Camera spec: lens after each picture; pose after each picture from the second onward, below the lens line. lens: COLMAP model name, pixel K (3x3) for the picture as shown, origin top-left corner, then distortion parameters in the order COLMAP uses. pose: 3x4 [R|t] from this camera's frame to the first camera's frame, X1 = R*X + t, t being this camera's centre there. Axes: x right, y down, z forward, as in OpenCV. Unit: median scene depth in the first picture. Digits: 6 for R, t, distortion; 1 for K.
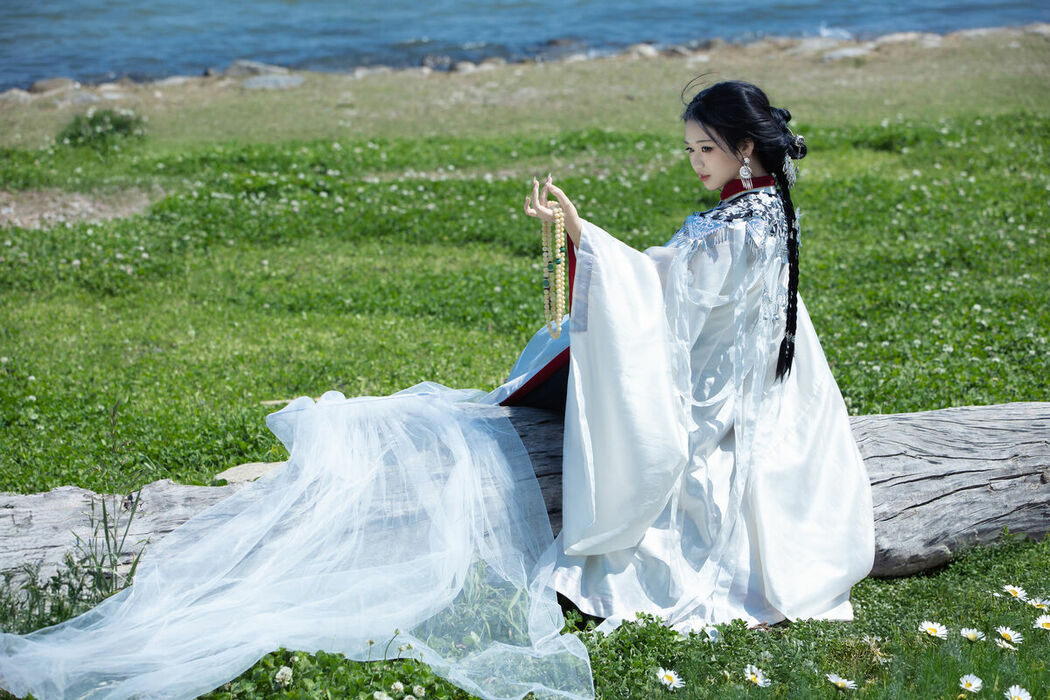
lens RADIAL K [[3078.7, 0, 525.2], [0, 3078.7, 353.0], [0, 0, 1]] dist [-0.092249, 0.000000]
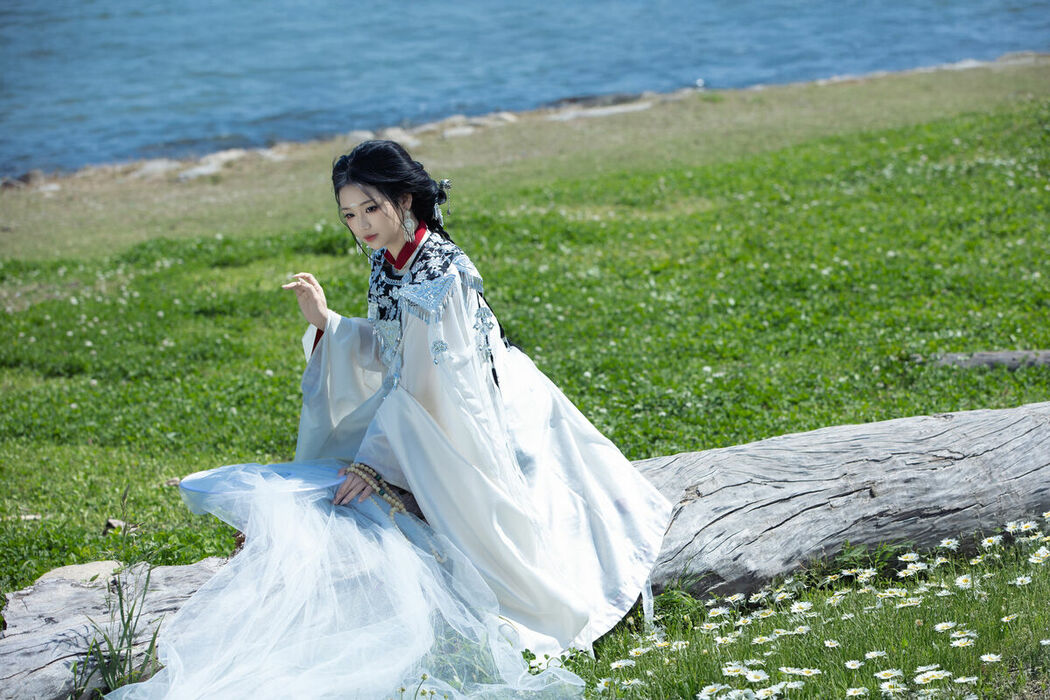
lens RADIAL K [[3142.6, 0, 524.3], [0, 3142.6, 346.0], [0, 0, 1]] dist [0.004854, 0.000000]
pose [[0.960126, -0.082661, 0.267069, -0.240262], [0.095400, 0.994821, -0.035061, 0.016540], [-0.262788, 0.059142, 0.963039, -0.035935]]
